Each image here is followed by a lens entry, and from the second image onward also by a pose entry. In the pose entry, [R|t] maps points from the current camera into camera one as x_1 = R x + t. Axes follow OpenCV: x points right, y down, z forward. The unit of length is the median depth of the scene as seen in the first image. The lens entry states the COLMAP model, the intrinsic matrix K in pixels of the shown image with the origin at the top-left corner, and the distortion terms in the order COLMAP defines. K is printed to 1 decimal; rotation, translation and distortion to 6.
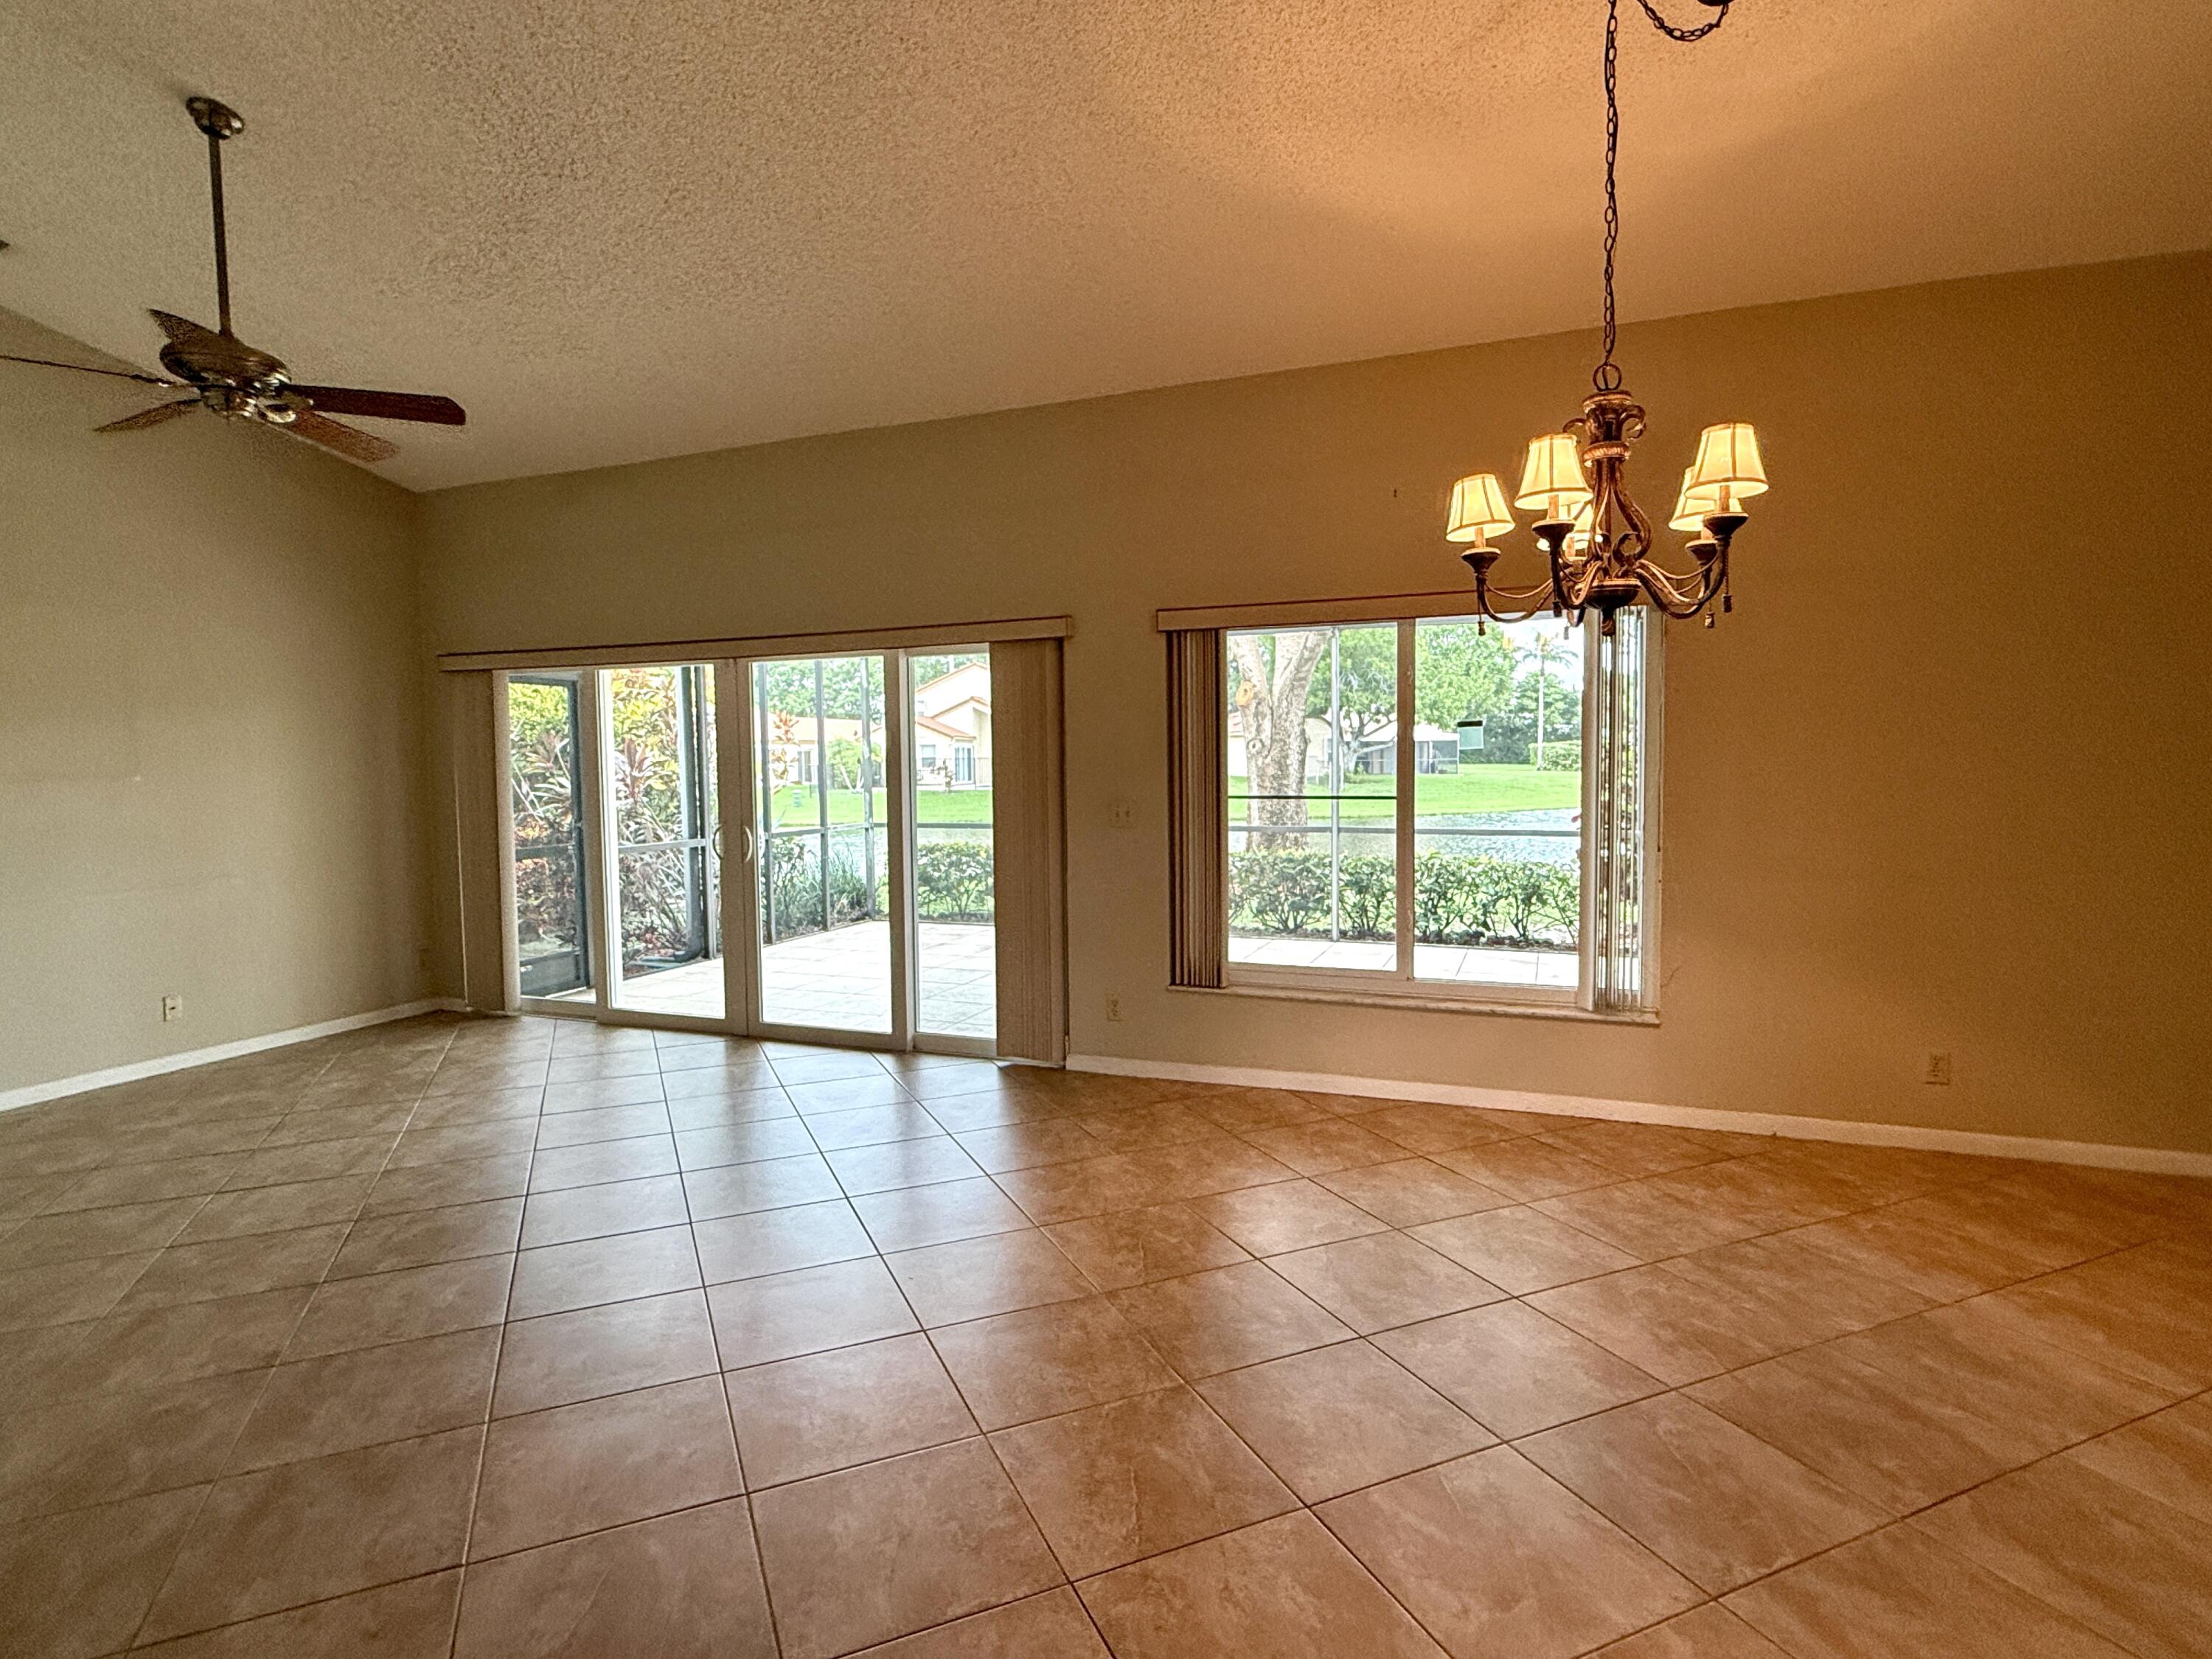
lens RADIAL K [[1163.9, 0, 1093.2], [0, 1163.9, 823.9], [0, 0, 1]] dist [0.007453, -0.002240]
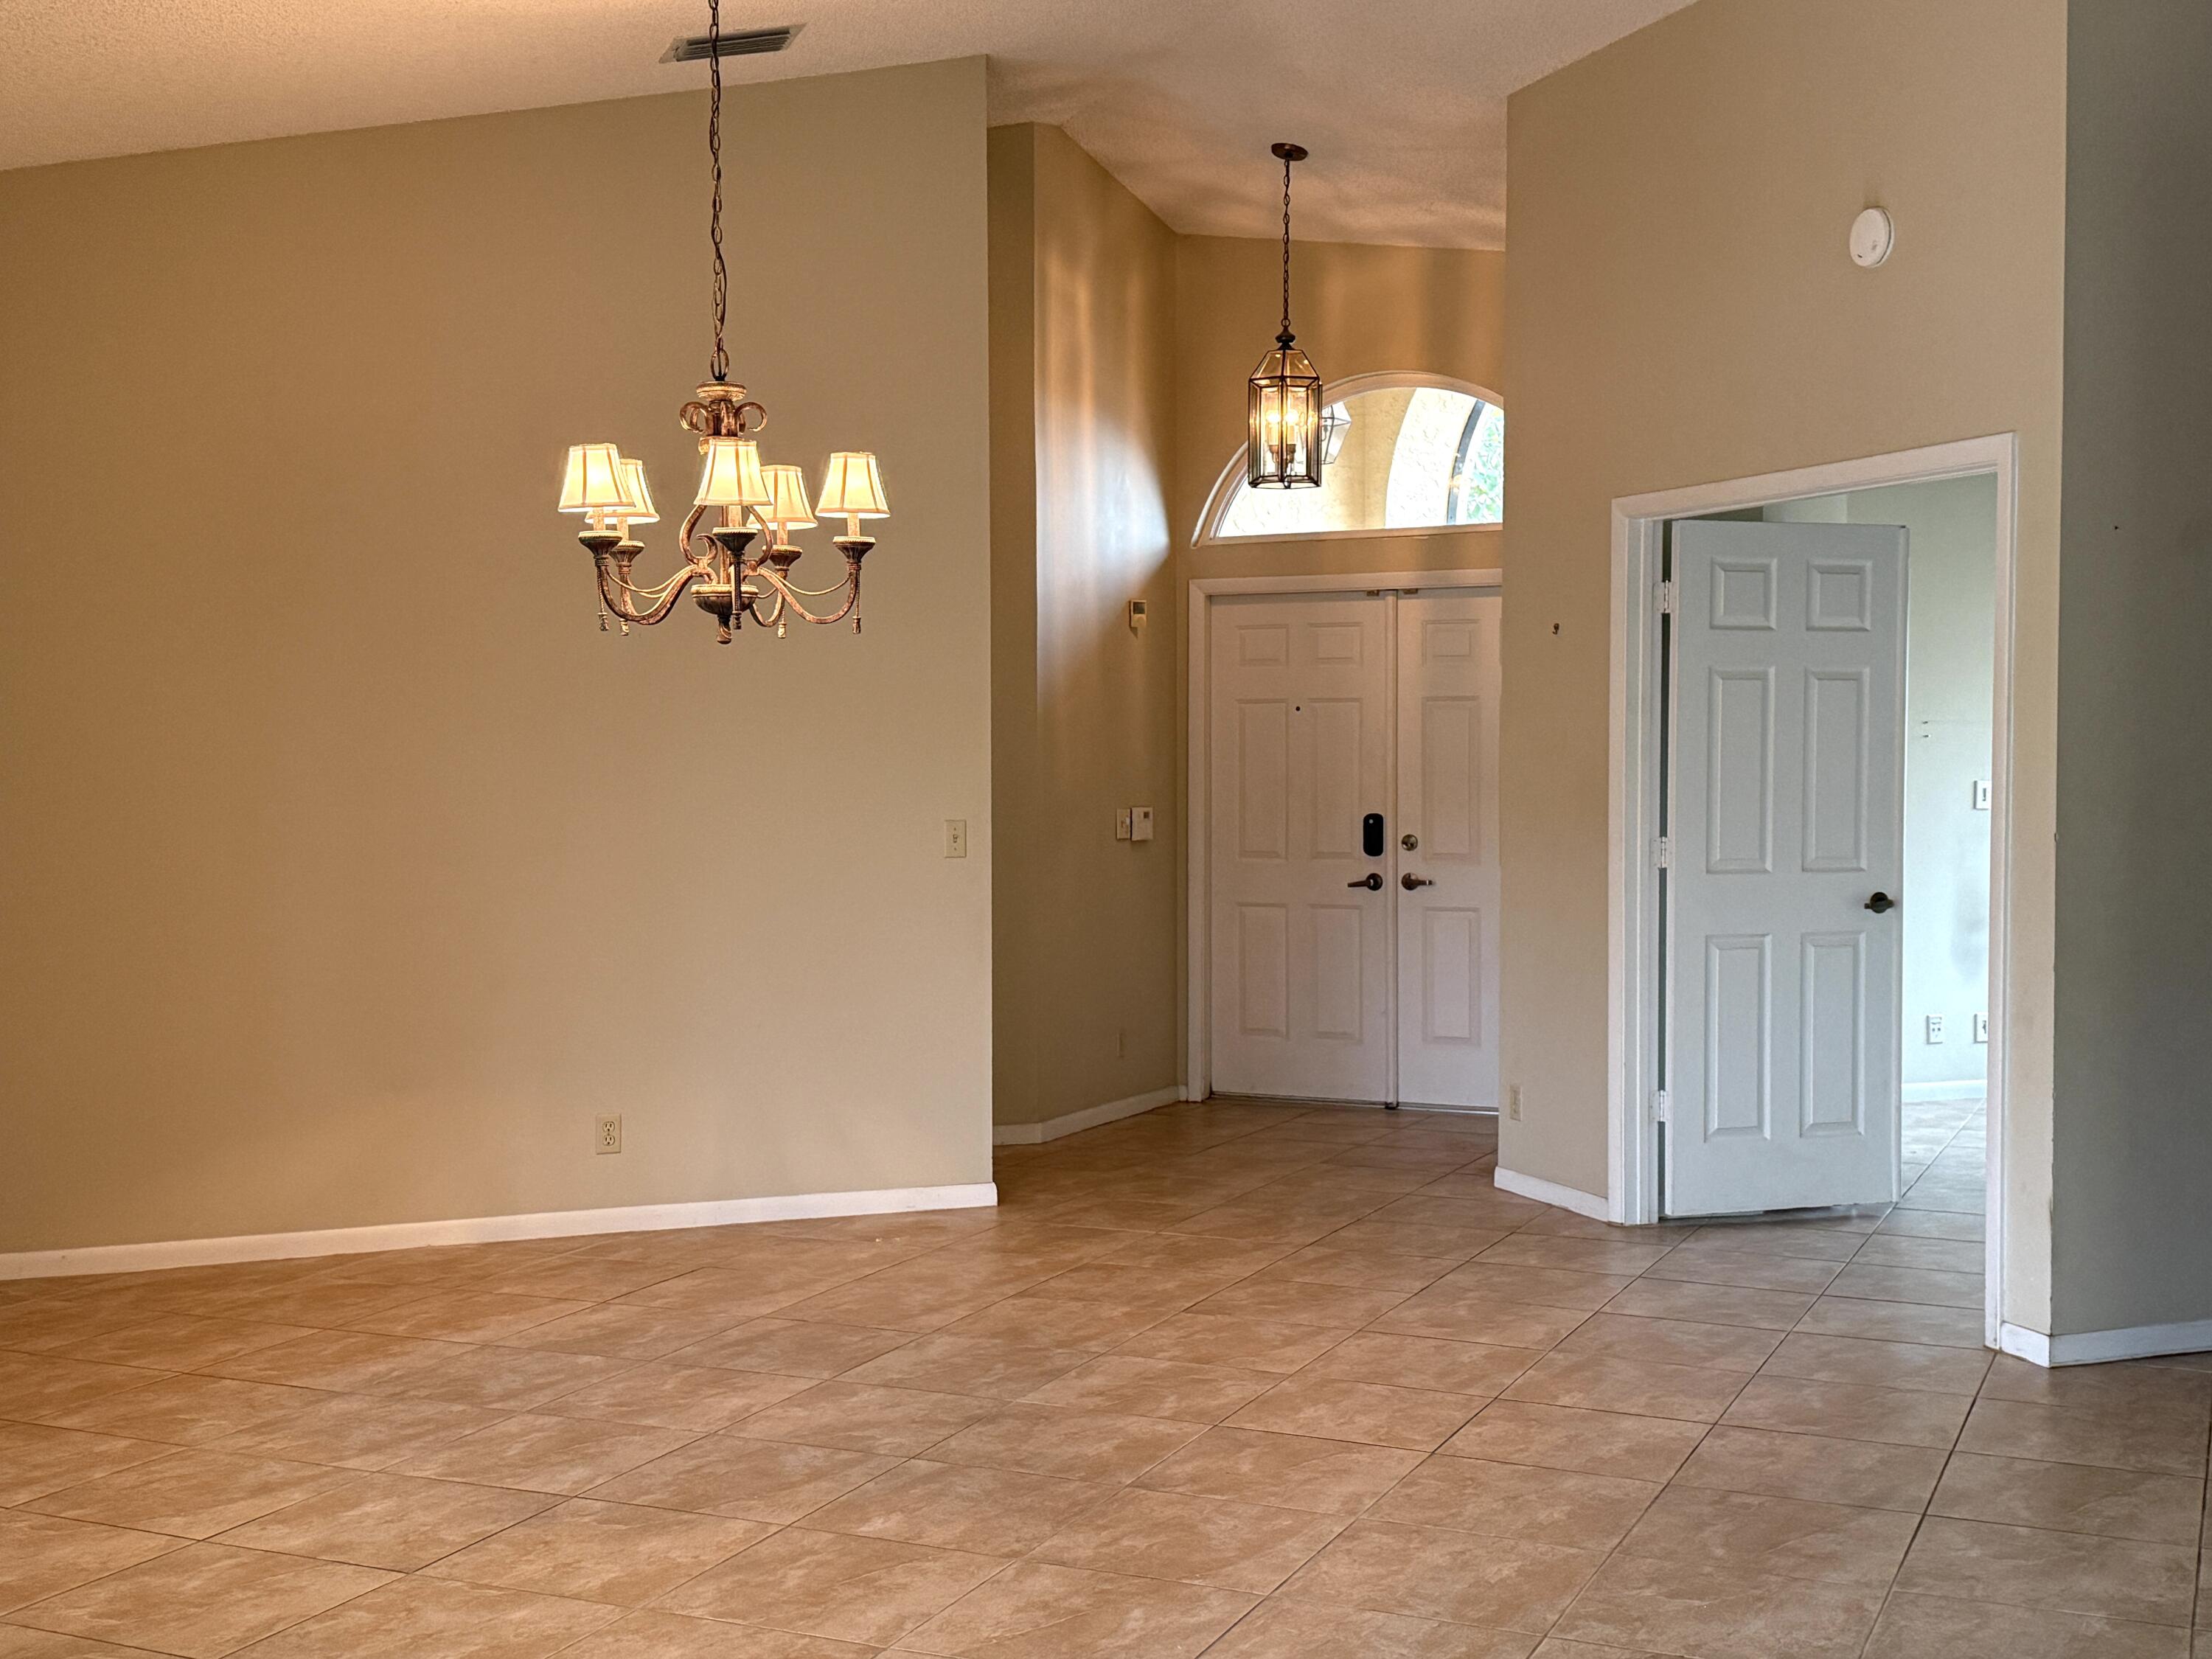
lens RADIAL K [[2527.6, 0, 1110.1], [0, 2527.6, 842.6], [0, 0, 1]] dist [0.083326, 0.000000]
pose [[-0.679428, -0.012414, 0.733637, -0.941611], [0.052494, 0.996472, 0.065476, -0.092072], [-0.731862, 0.082998, -0.676380, 1.632465]]
